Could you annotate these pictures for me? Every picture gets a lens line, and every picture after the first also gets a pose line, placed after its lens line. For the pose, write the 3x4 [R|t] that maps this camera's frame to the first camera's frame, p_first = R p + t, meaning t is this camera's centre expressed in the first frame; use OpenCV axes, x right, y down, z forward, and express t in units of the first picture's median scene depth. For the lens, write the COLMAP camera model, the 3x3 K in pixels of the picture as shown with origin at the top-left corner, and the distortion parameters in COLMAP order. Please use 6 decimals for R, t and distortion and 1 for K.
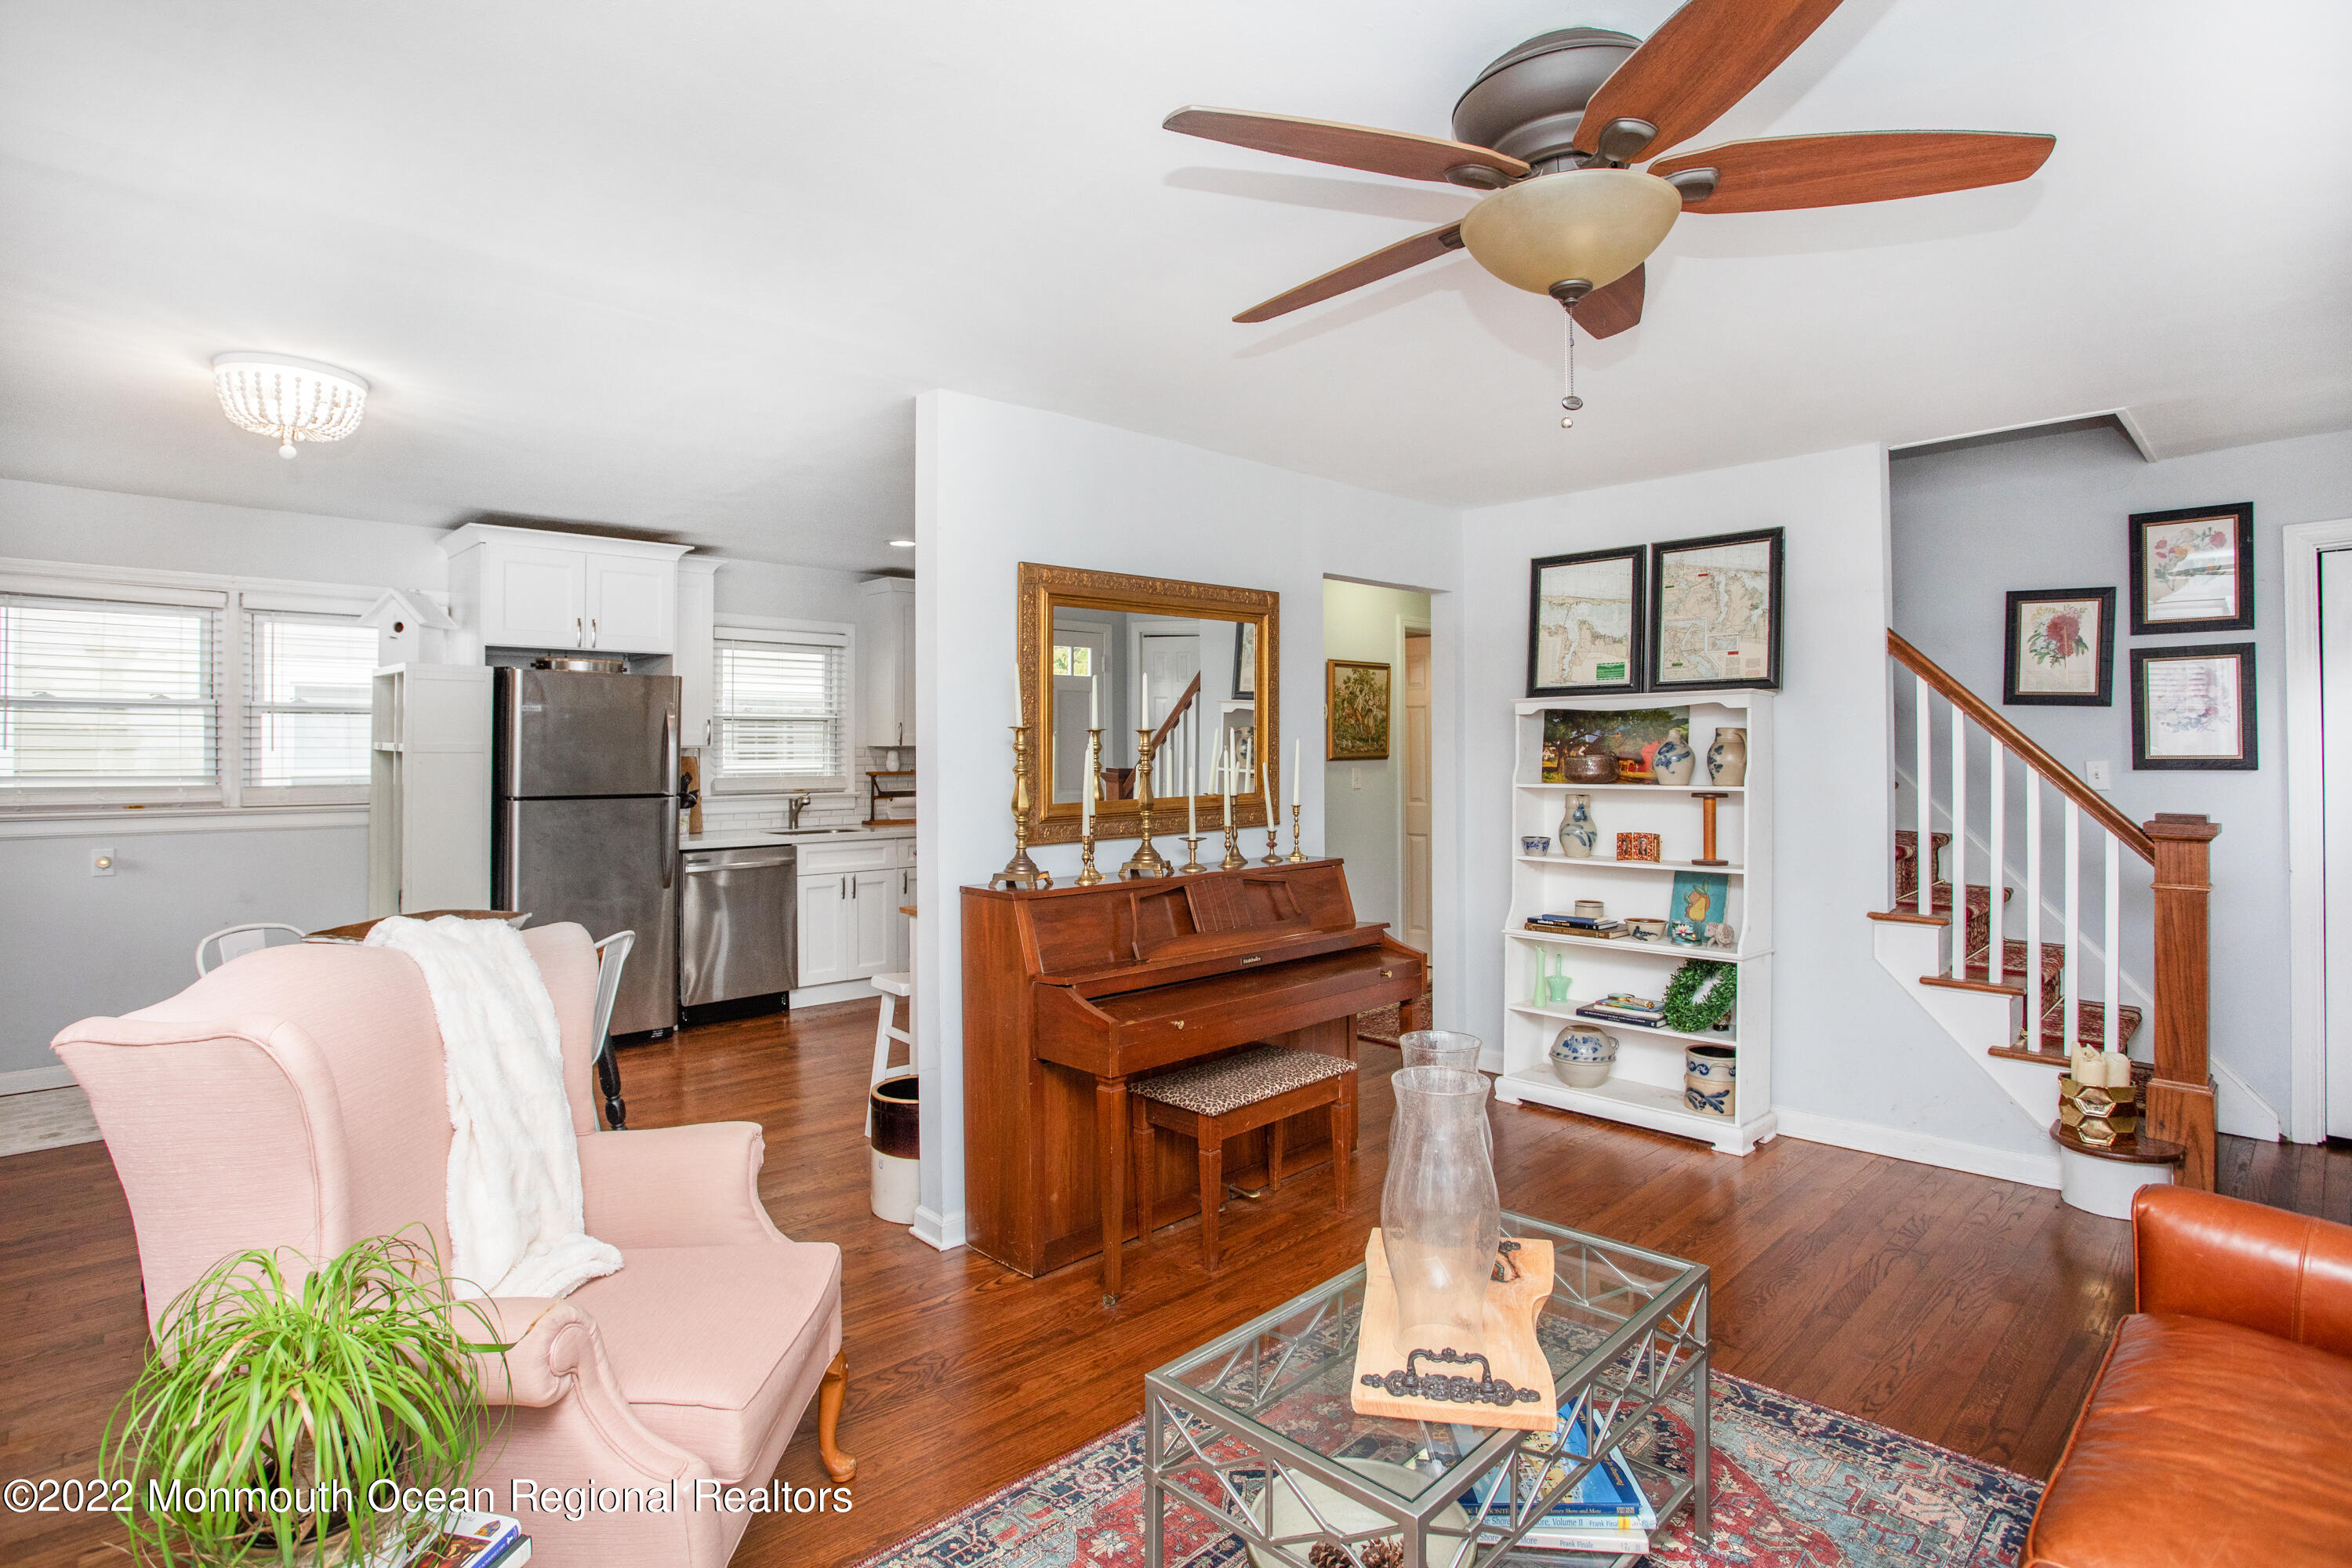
lens RADIAL K [[1165.2, 0, 1185.1], [0, 1165.2, 711.4], [0, 0, 1]] dist [-0.054235, 0.018129]
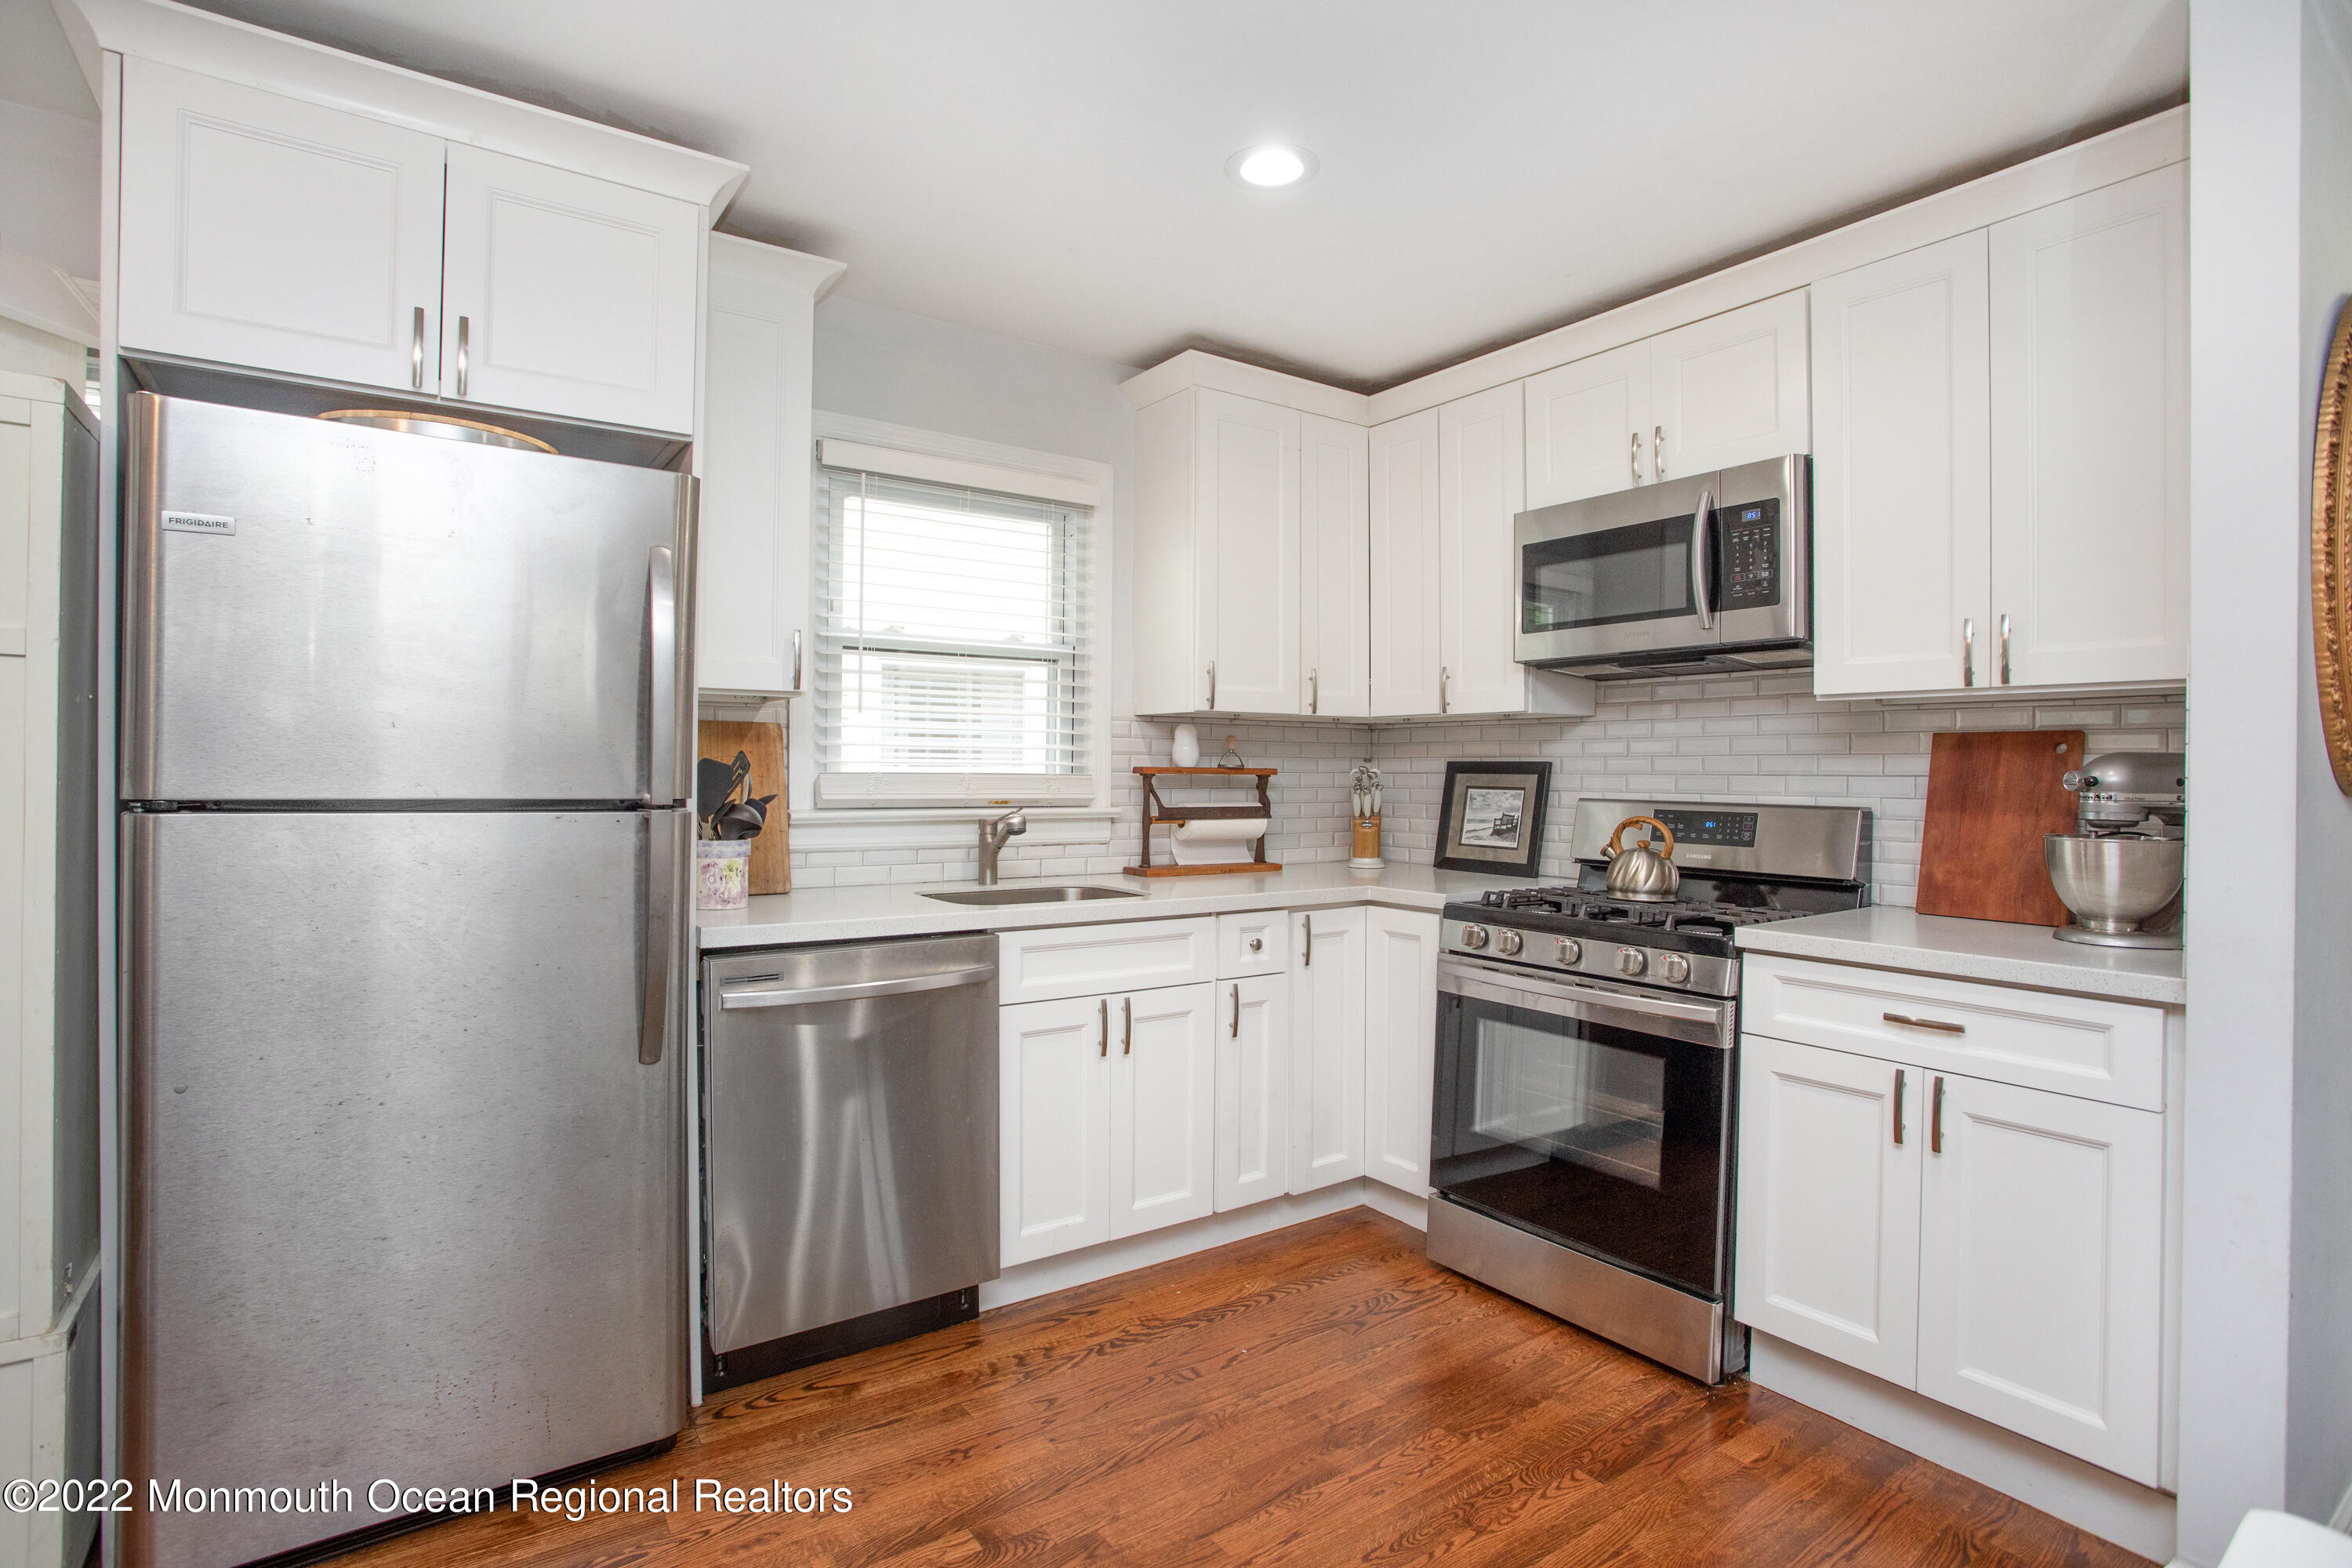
lens RADIAL K [[1165.2, 0, 1165.4], [0, 1165.2, 768.7], [0, 0, 1]] dist [-0.054235, 0.018129]
pose [[0.985693, 0.006904, -0.168410, -0.283034], [-0.002373, 0.999630, 0.027089, 0.062474], [0.168535, -0.026302, 0.985345, 0.824007]]
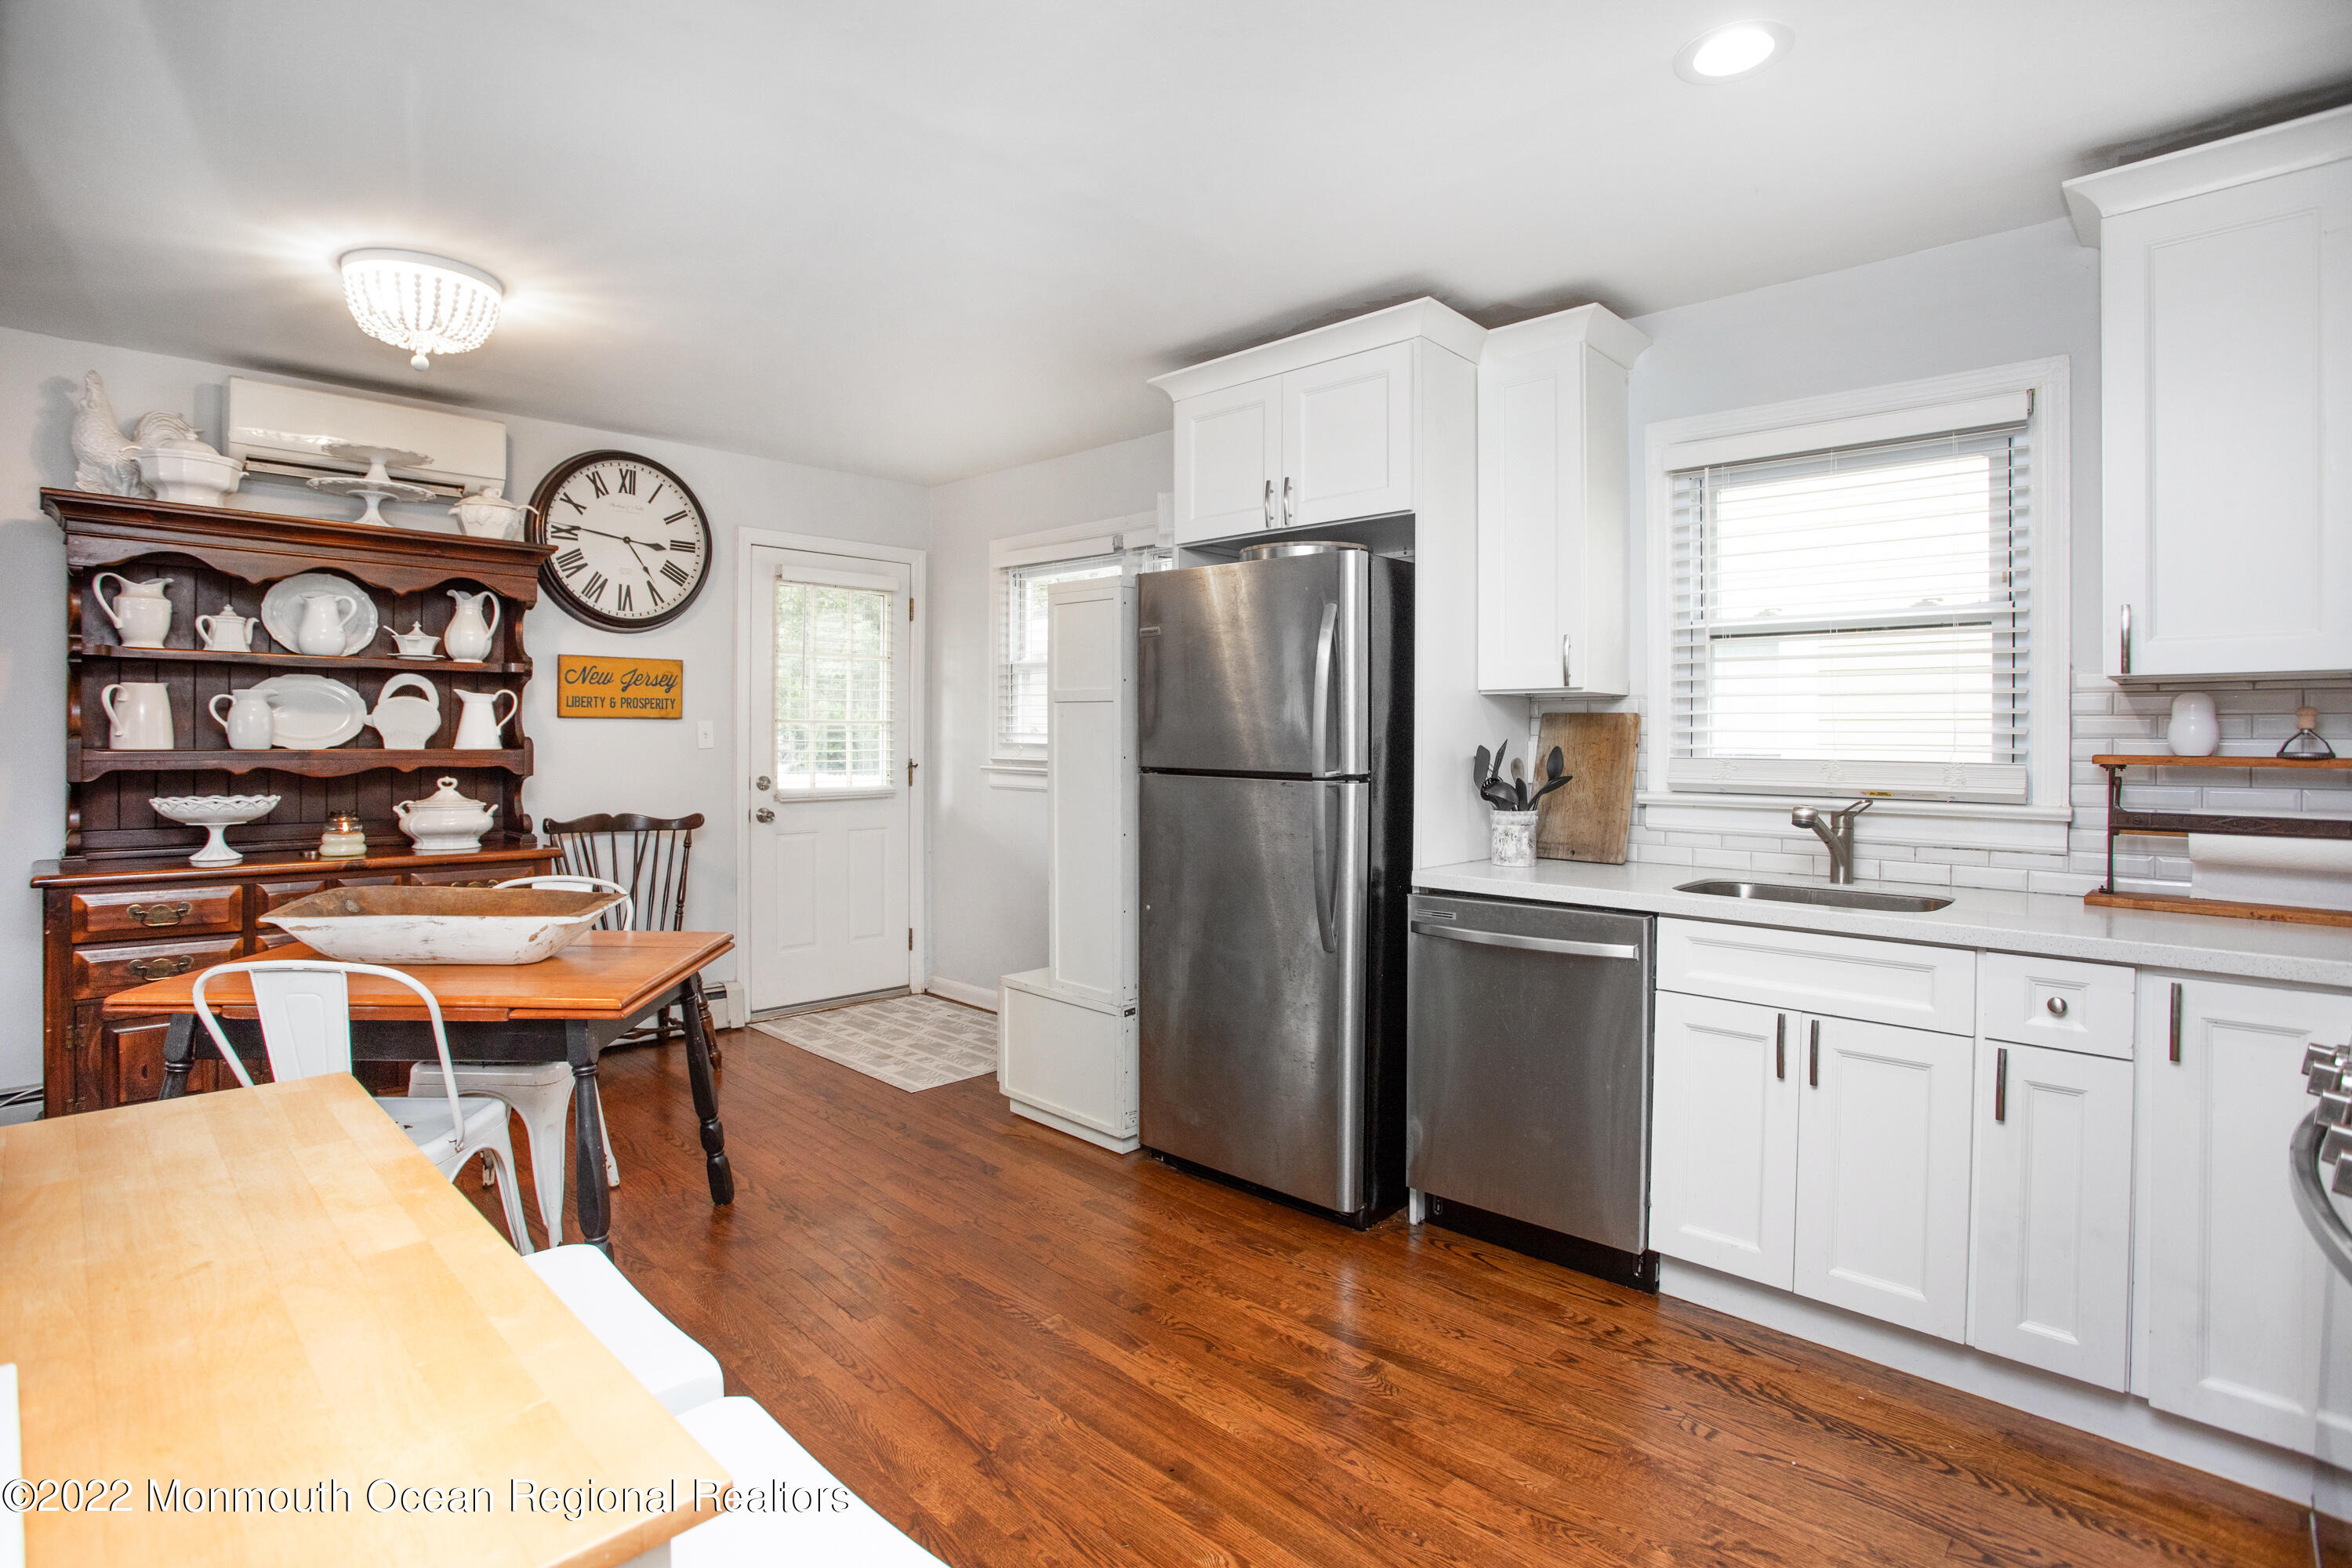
lens RADIAL K [[1165.2, 0, 1165.2], [0, 1165.2, 730.0], [0, 0, 1]] dist [-0.054235, 0.018129]
pose [[0.018432, -0.007200, -0.999804, 0.107815], [0.022159, 0.999731, -0.006791, 0.063956], [0.999585, -0.022029, 0.018587, 1.115434]]
